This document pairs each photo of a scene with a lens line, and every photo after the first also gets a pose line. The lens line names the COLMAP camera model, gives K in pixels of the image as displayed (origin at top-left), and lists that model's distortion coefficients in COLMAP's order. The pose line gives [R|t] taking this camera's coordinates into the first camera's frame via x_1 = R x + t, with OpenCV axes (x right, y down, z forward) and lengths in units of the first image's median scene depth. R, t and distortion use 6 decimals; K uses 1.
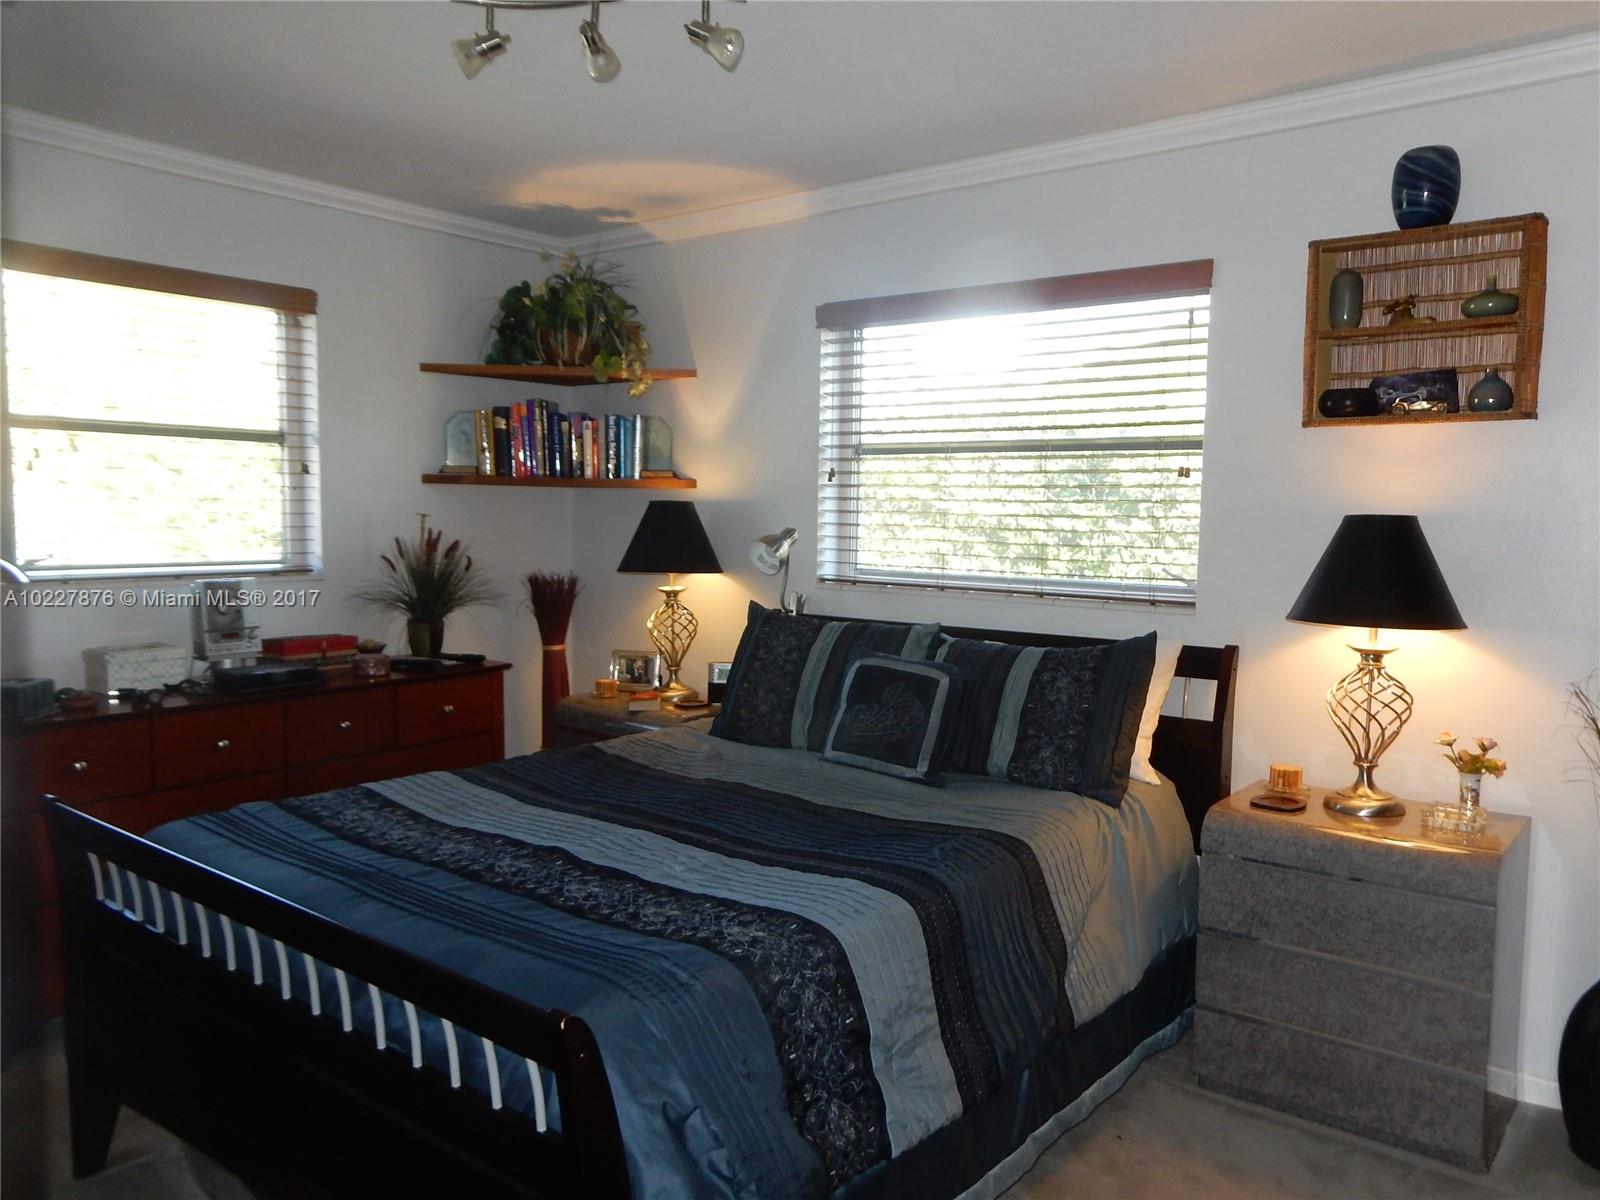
lens RADIAL K [[1203.1, 0, 800.0], [0, 1203.1, 600.0], [0, 0, 1]] dist [0.001680, 0.000283]
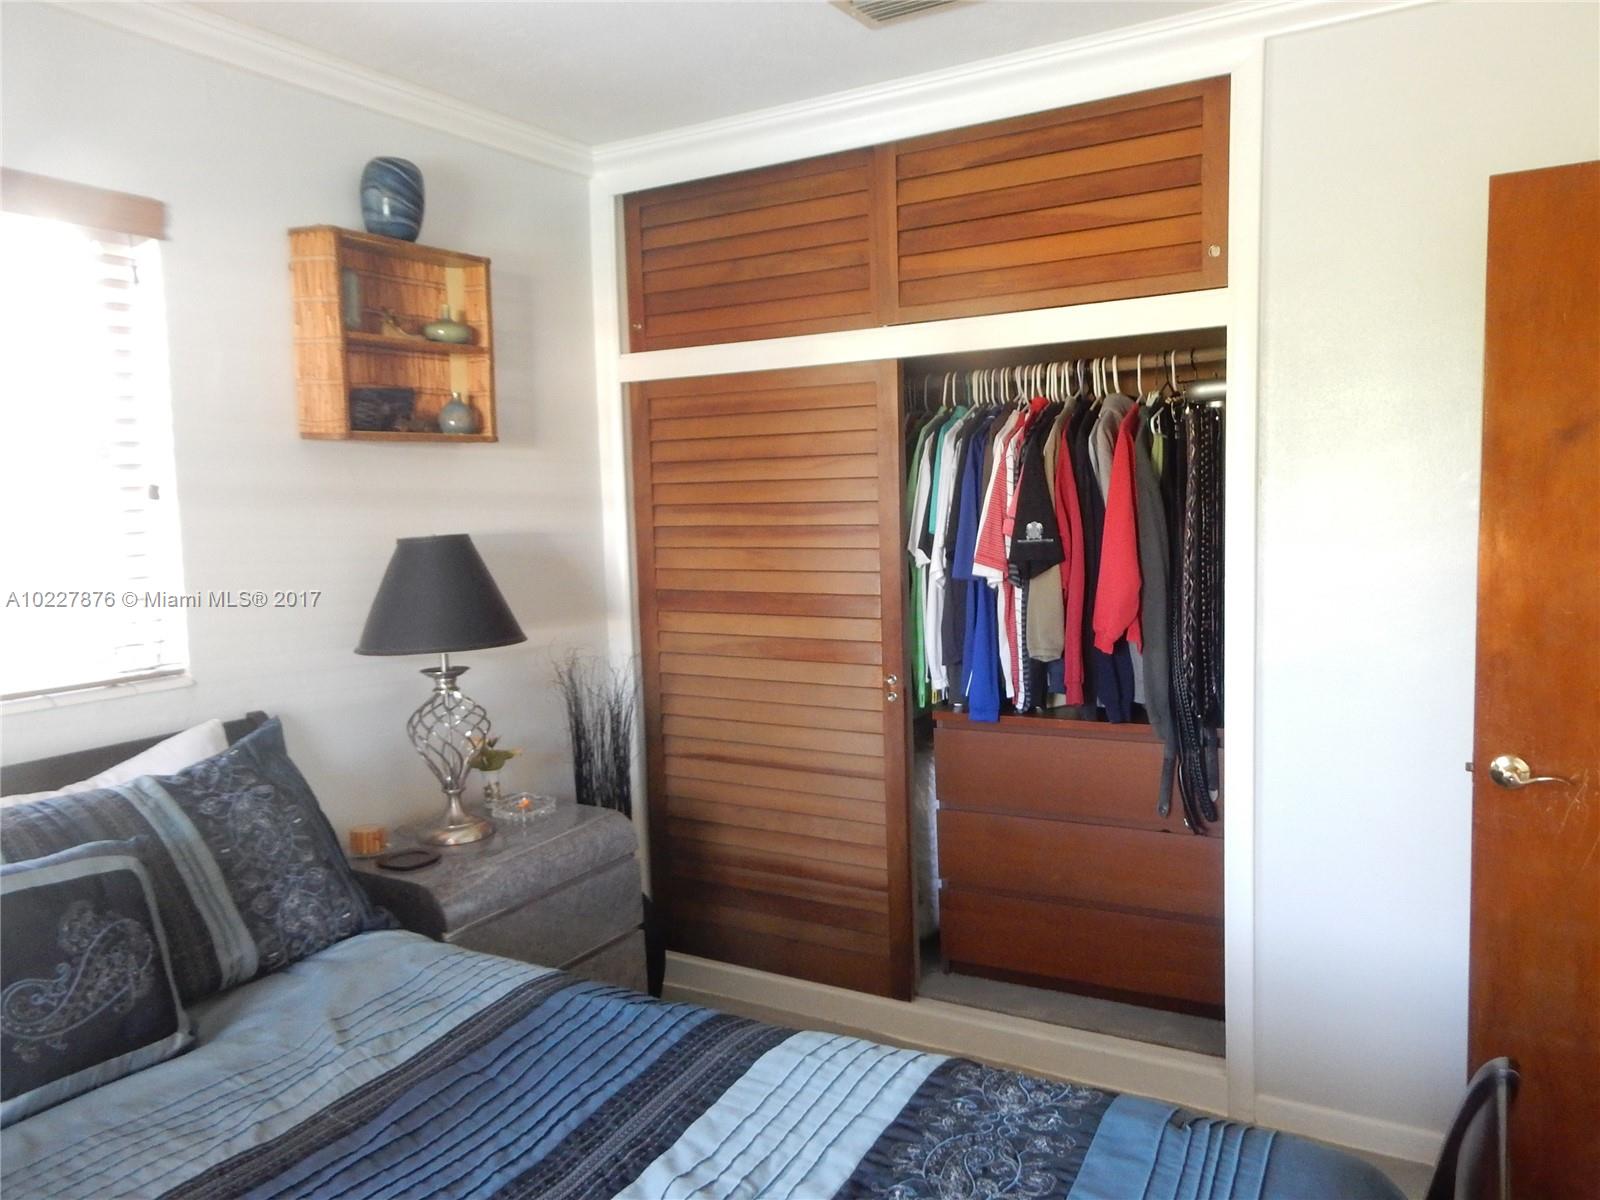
lens RADIAL K [[1203.1, 0, 800.0], [0, 1203.1, 600.0], [0, 0, 1]] dist [0.001680, 0.000283]
pose [[-0.132523, -0.099639, 0.986159, -0.533167], [0.115077, 0.986659, 0.115154, -0.098843], [-0.984477, 0.128744, -0.119289, 0.849023]]
